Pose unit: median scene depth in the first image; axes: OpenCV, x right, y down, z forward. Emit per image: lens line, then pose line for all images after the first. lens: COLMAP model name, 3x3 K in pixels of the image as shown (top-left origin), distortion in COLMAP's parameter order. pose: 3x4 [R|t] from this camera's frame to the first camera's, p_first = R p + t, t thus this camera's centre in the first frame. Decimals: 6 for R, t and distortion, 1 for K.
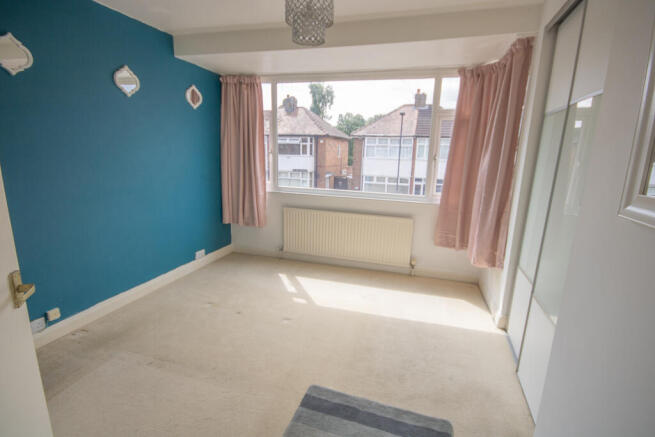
lens RADIAL K [[317.8, 0, 327.8], [0, 317.8, 216.3], [0, 0, 1]] dist [0.000817, 0.000070]
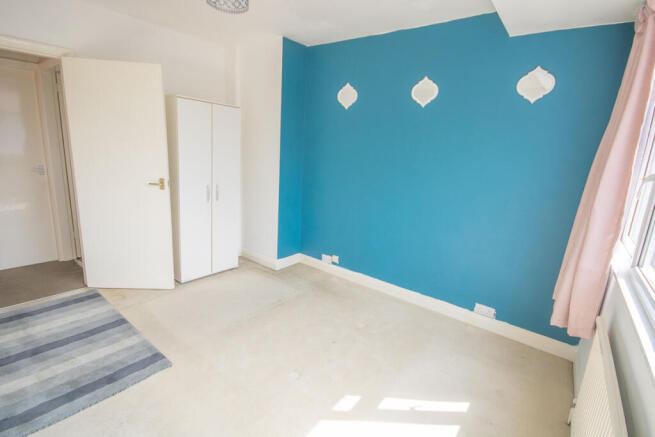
lens RADIAL K [[305.7, 0, 326.6], [0, 305.7, 219.2], [0, 0, 1]] dist [0.001232, -0.000144]
pose [[-0.347765, 0.146742, -0.926027, 0.405041], [-0.264712, 0.932126, 0.247120, -0.184270], [0.899437, 0.331070, -0.285317, 1.029919]]
